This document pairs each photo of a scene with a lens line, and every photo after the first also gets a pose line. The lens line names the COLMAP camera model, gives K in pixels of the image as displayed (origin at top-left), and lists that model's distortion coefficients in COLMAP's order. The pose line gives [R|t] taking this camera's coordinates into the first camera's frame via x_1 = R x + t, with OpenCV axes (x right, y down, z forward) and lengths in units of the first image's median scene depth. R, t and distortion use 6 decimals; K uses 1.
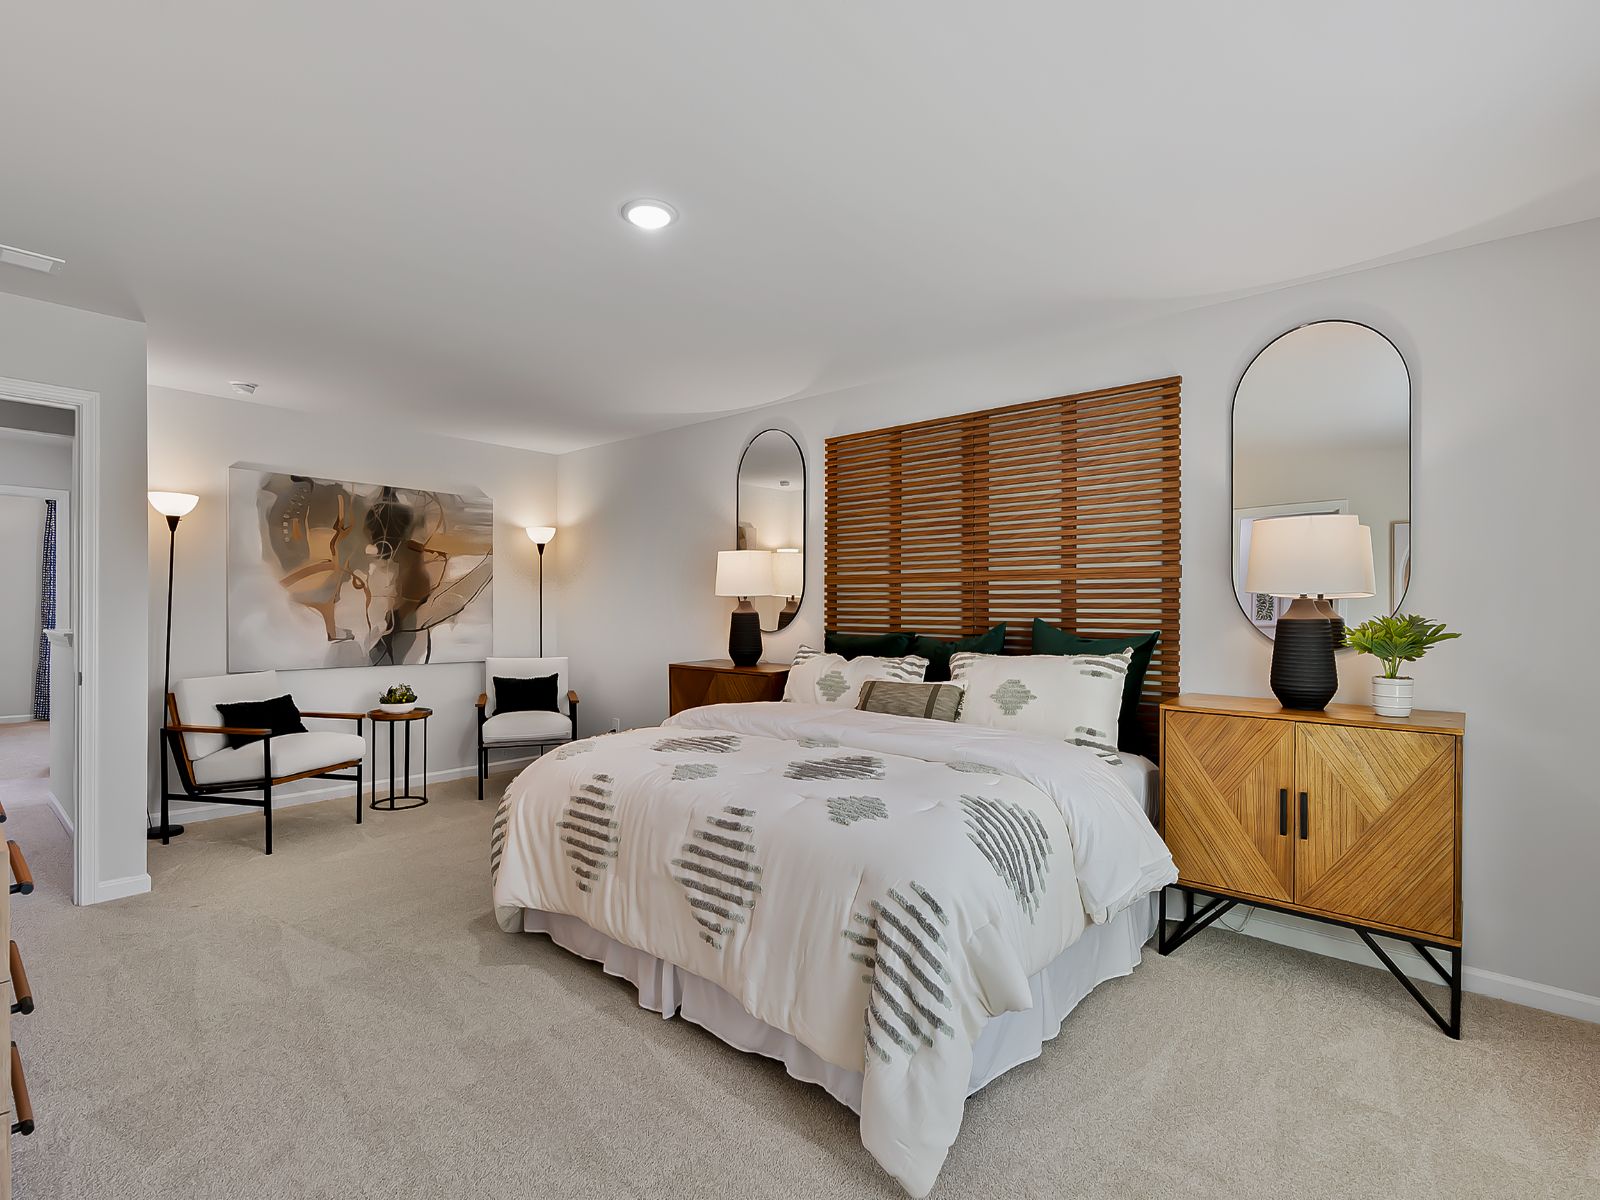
lens RADIAL K [[812.3, 0, 800.0], [0, 812.3, 600.0], [0, 0, 1]] dist [-0.048055, -0.000212]
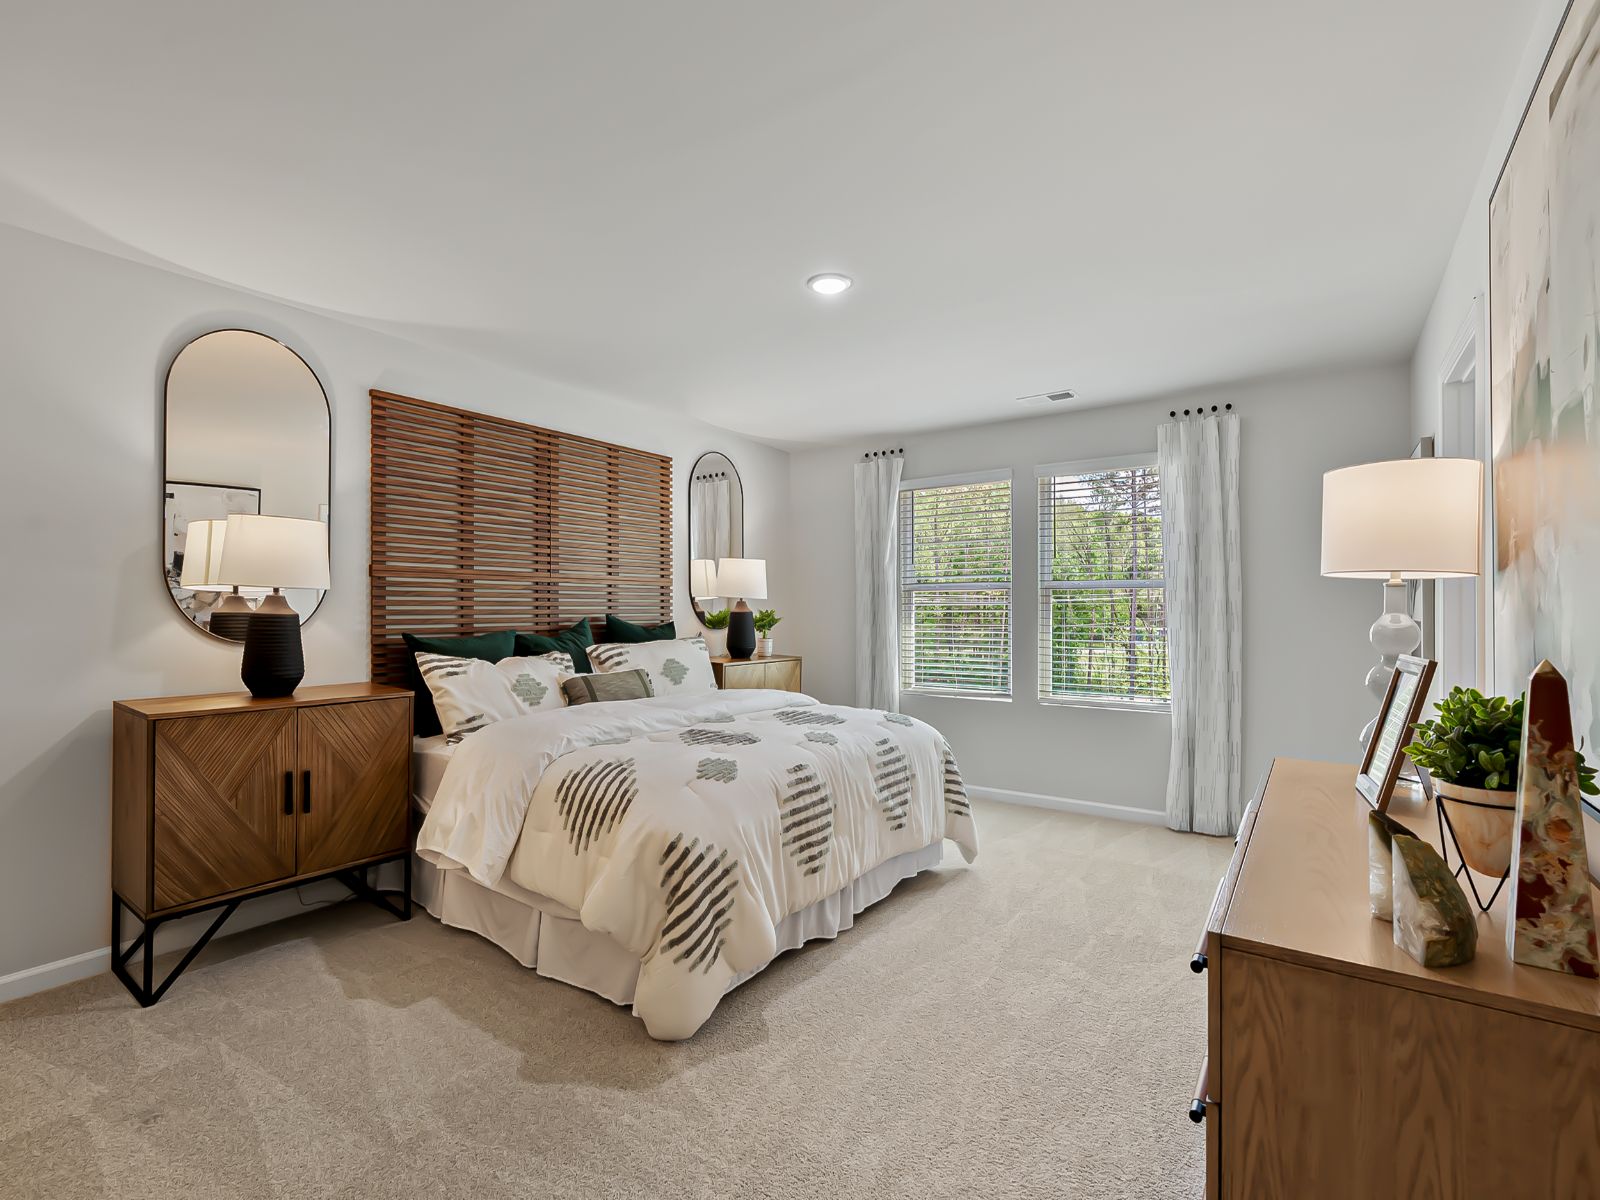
lens RADIAL K [[812.3, 0, 800.0], [0, 812.3, 600.0], [0, 0, 1]] dist [-0.048055, -0.000212]
pose [[-0.165745, 0.003362, 0.986163, -0.981718], [-0.014137, 0.999883, -0.005785, 0.003211], [-0.986067, -0.014900, -0.165678, 0.889989]]
